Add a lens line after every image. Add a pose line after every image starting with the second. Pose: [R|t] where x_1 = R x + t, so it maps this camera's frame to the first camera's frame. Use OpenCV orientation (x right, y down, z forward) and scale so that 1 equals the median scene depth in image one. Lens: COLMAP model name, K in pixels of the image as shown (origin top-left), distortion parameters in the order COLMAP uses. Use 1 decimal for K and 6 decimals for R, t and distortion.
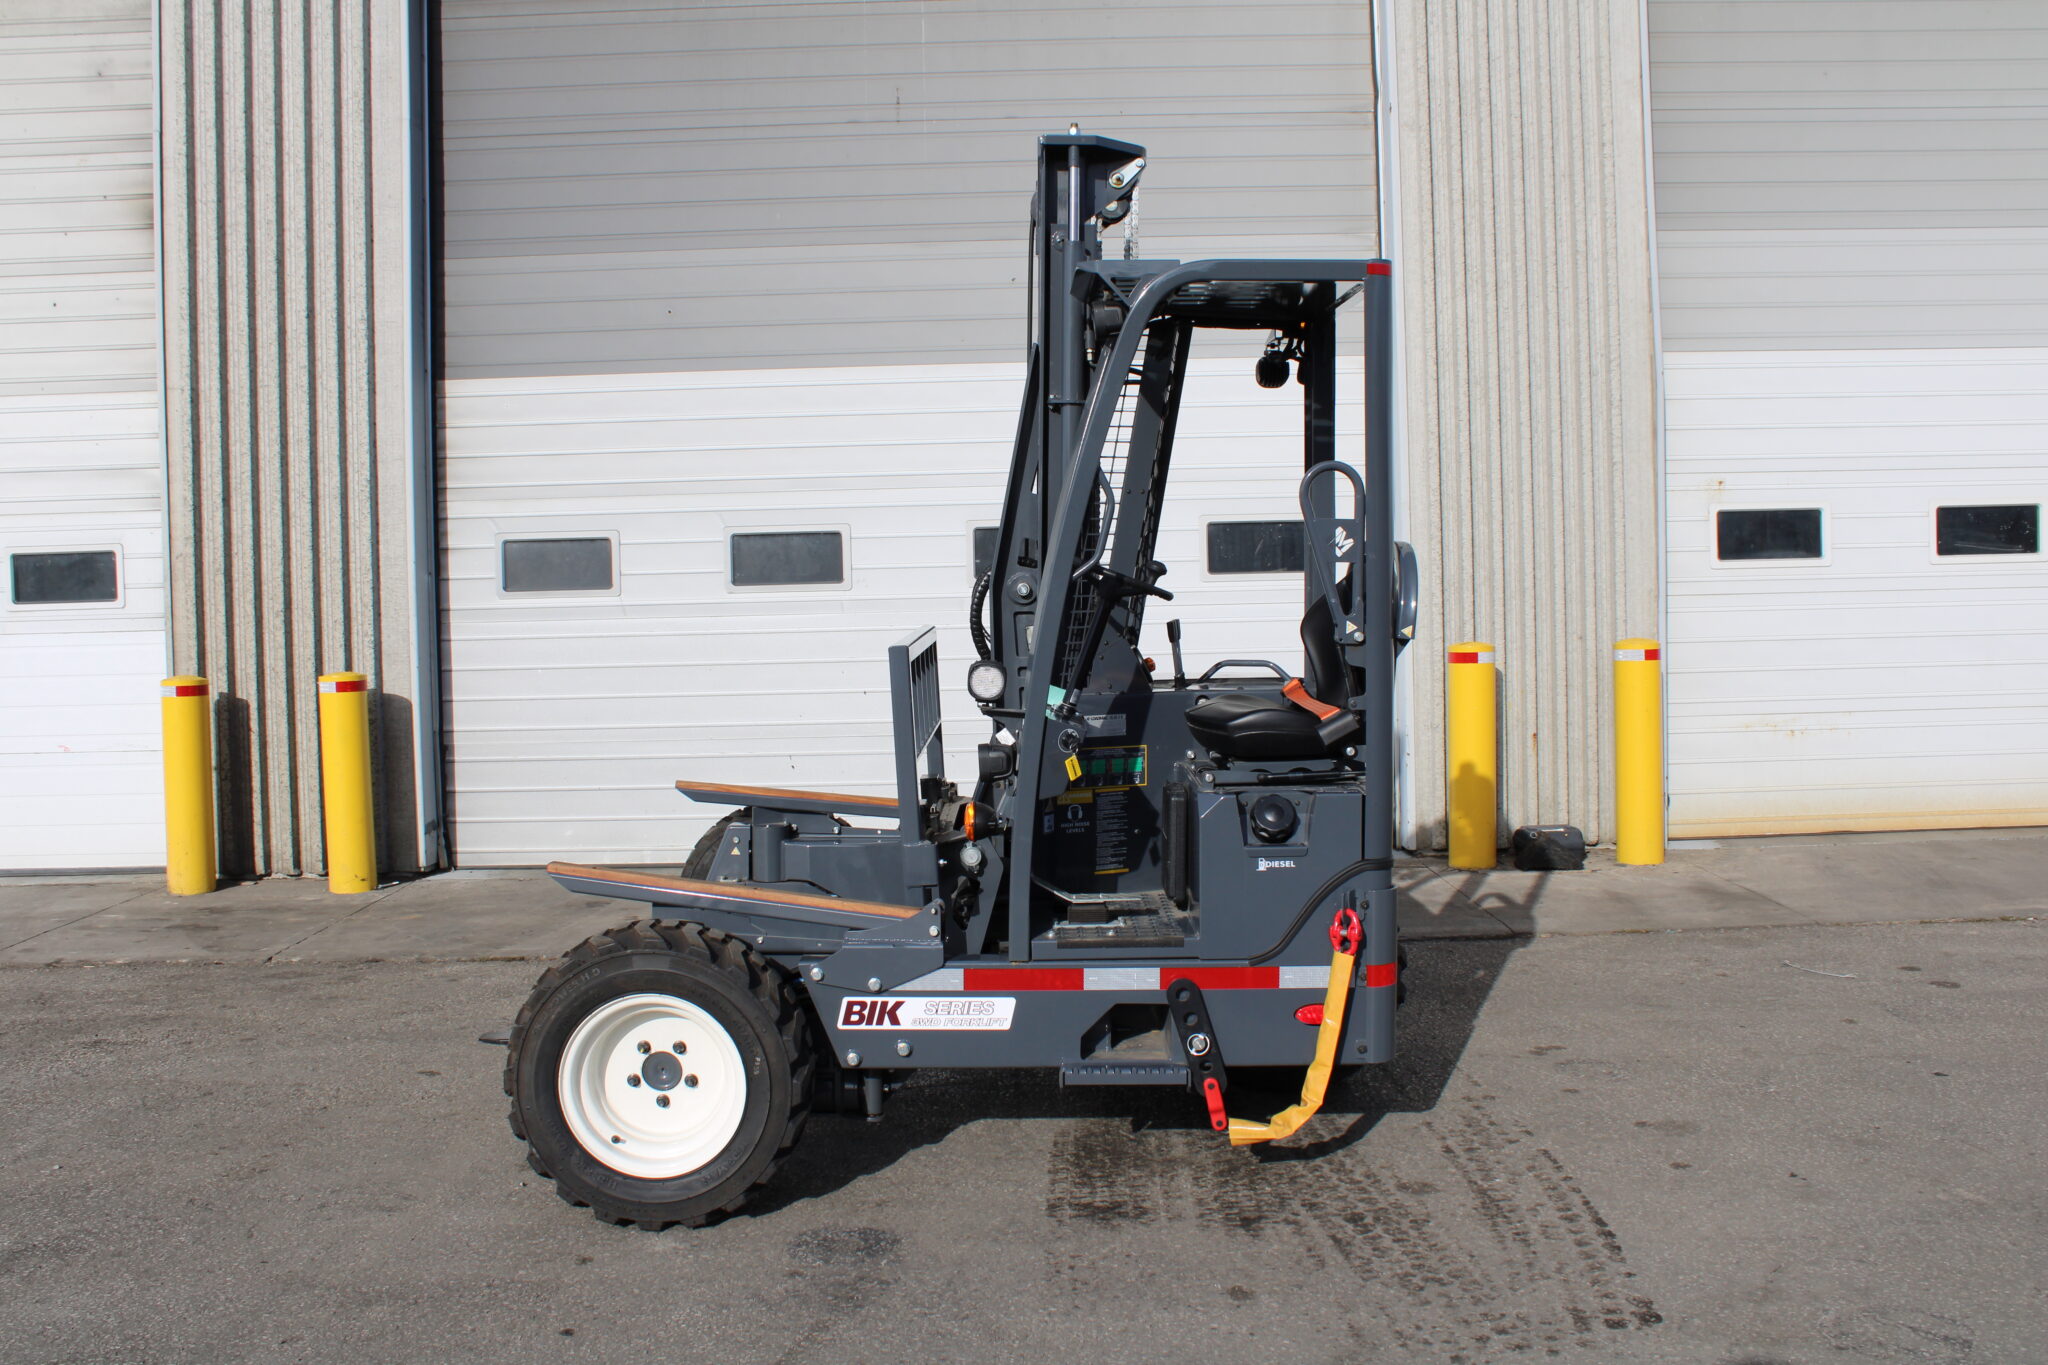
lens RADIAL K [[1857.1, 0, 1016.3], [0, 1857.1, 675.2], [0, 0, 1]] dist [-0.098026, 0.000000]
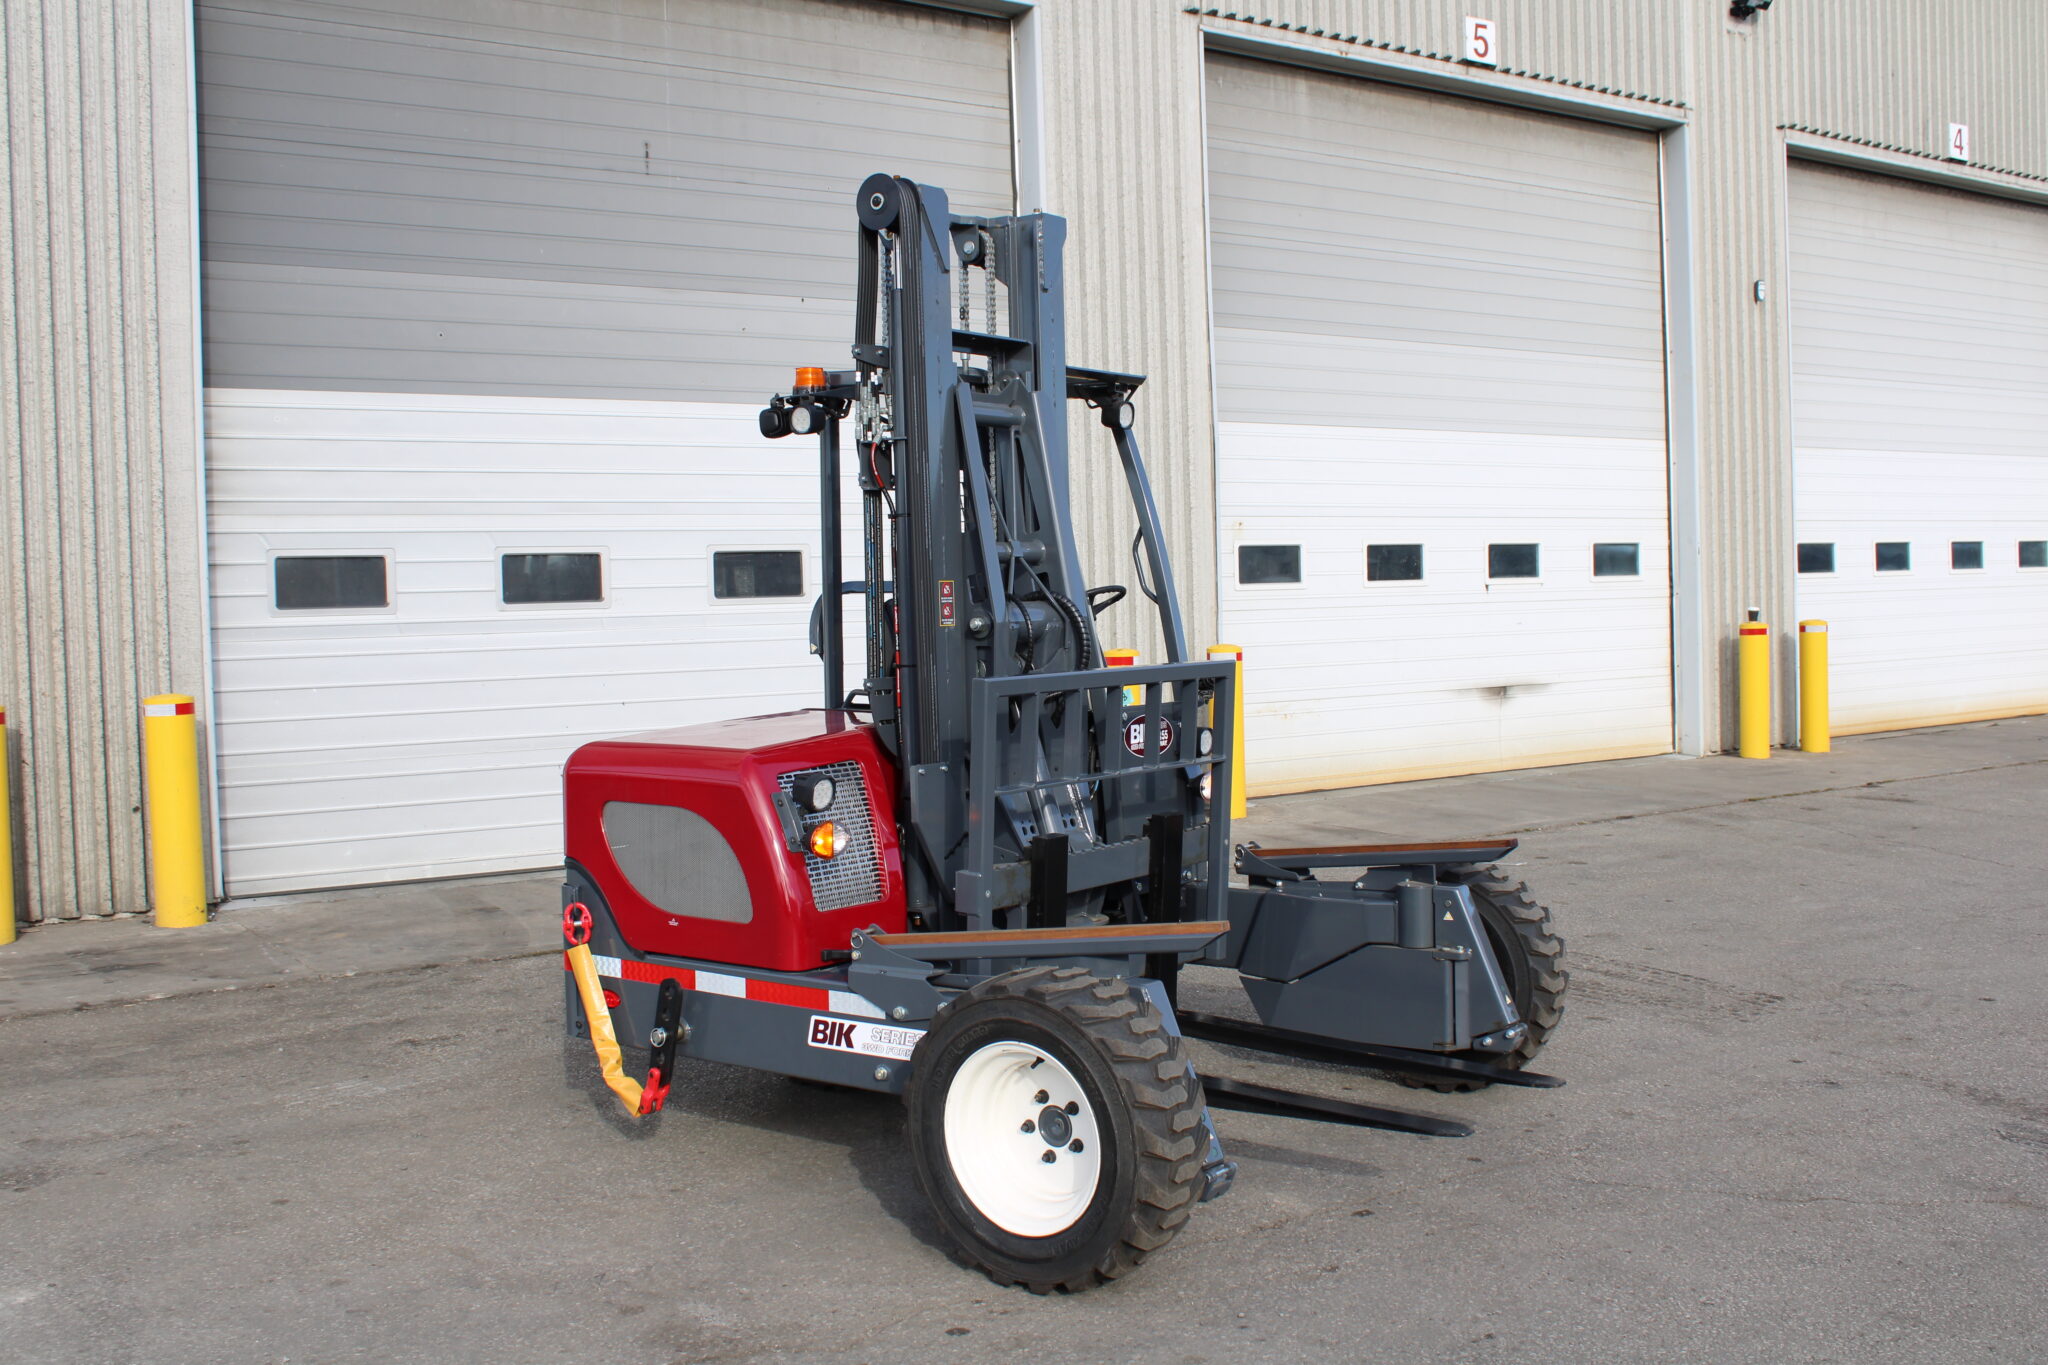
lens RADIAL K [[2074.9, 0, 1025.7], [0, 2074.9, 676.0], [0, 0, 1]] dist [-0.092114, 0.000000]
pose [[0.817821, -0.018689, 0.575170, -0.598074], [0.026930, 0.999620, -0.005811, 0.006849], [-0.574843, 0.020242, 0.818014, -0.111491]]
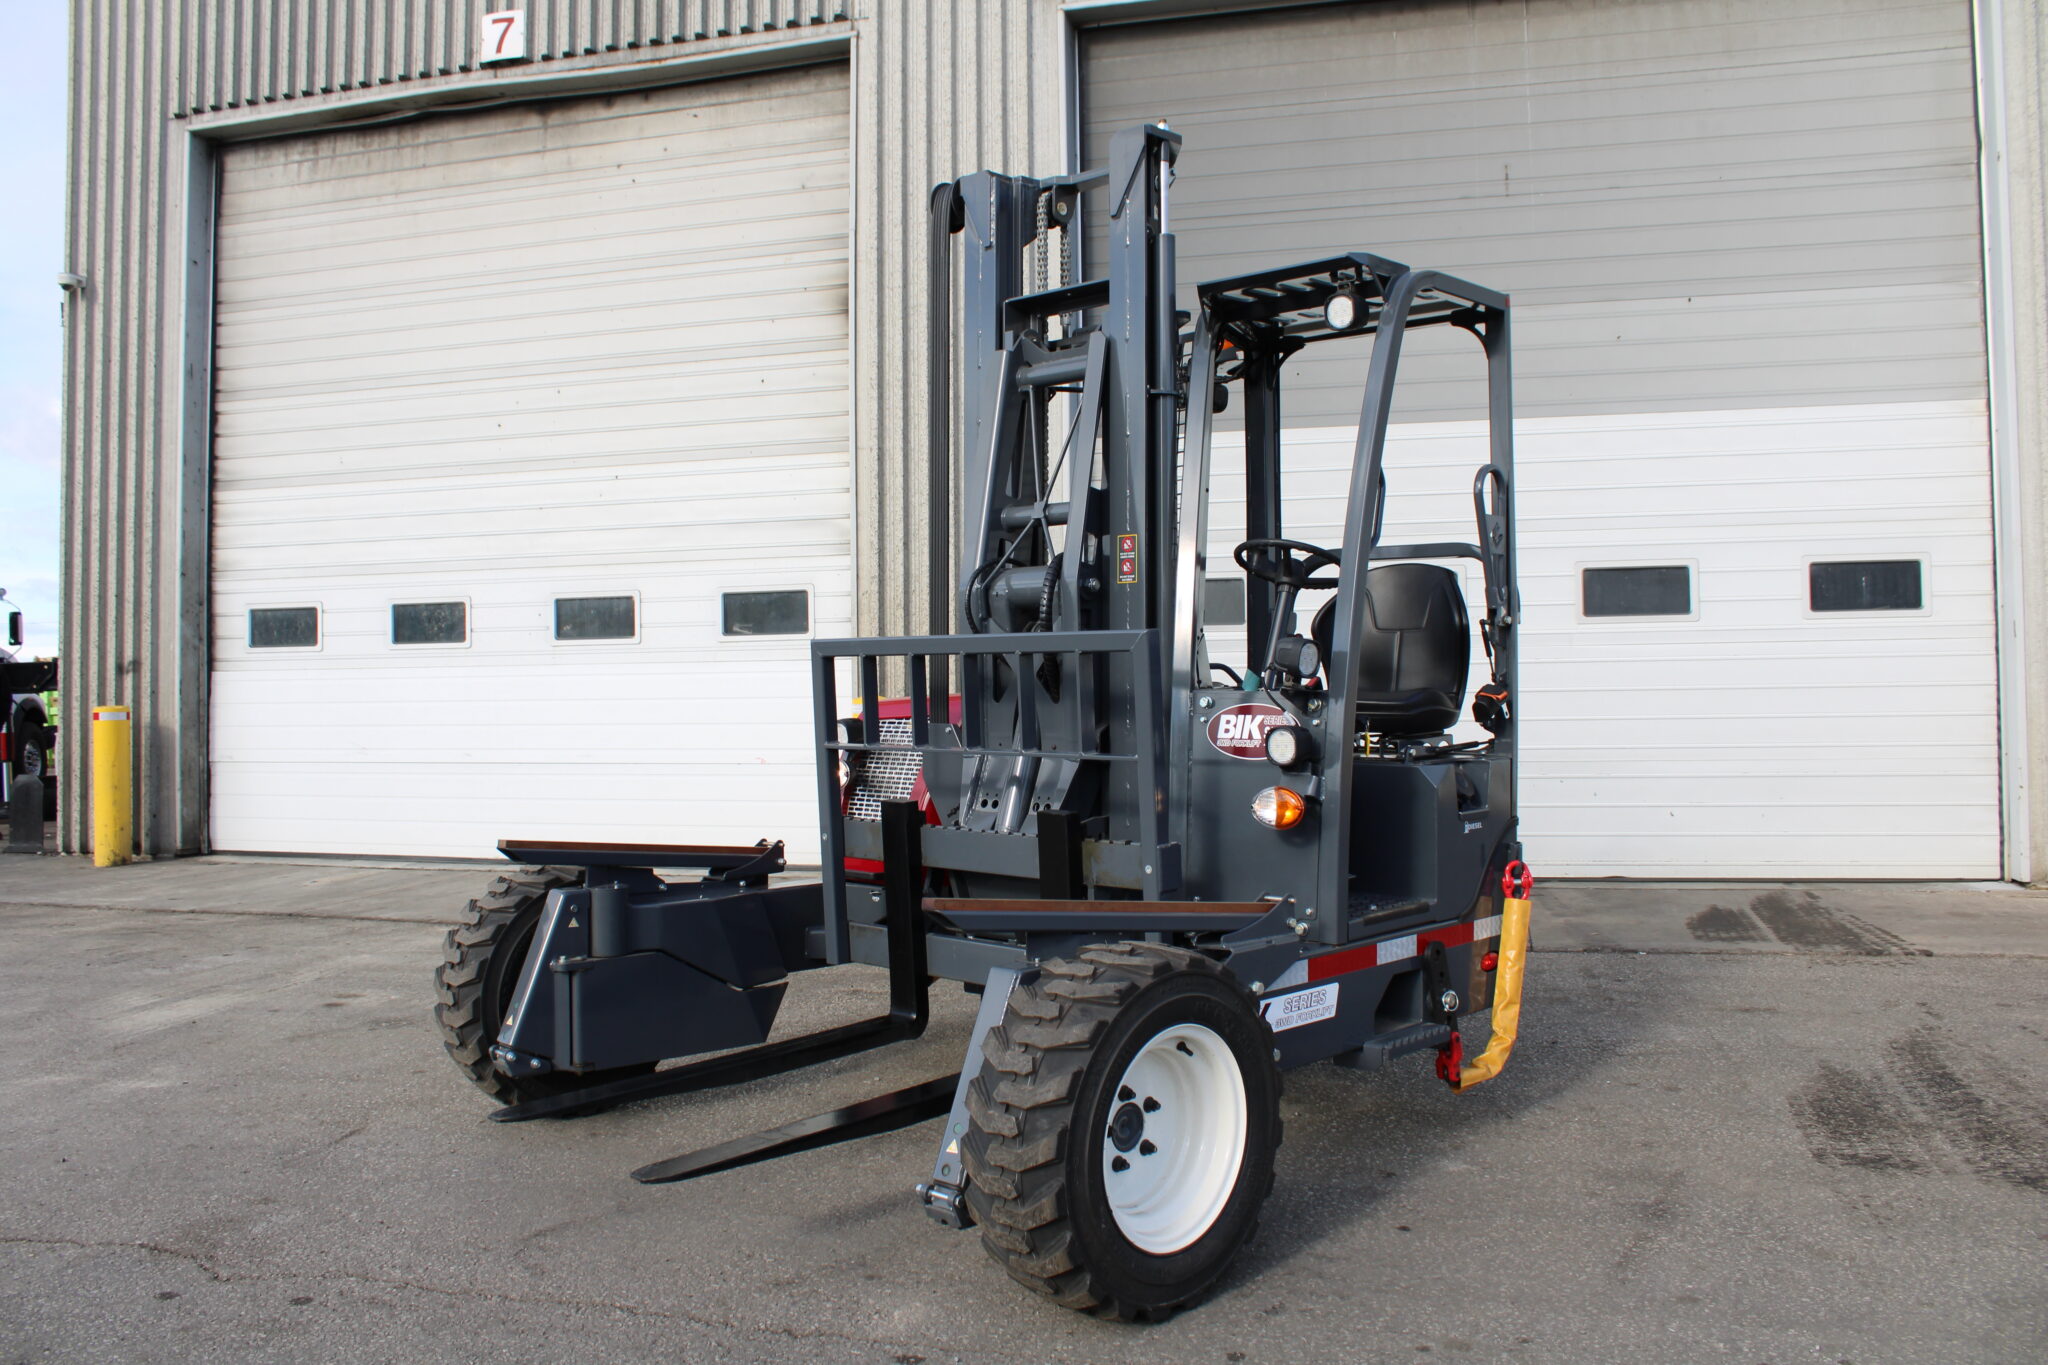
lens RADIAL K [[1721.0, 0, 1008.6], [0, 1721.0, 665.9], [0, 0, 1]] dist [-0.141548, 0.104090]
pose [[0.964831, 0.007037, -0.262776, -0.087103], [-0.020293, 0.998652, -0.047766, 0.031350], [0.262085, 0.051419, 0.963674, -0.023617]]
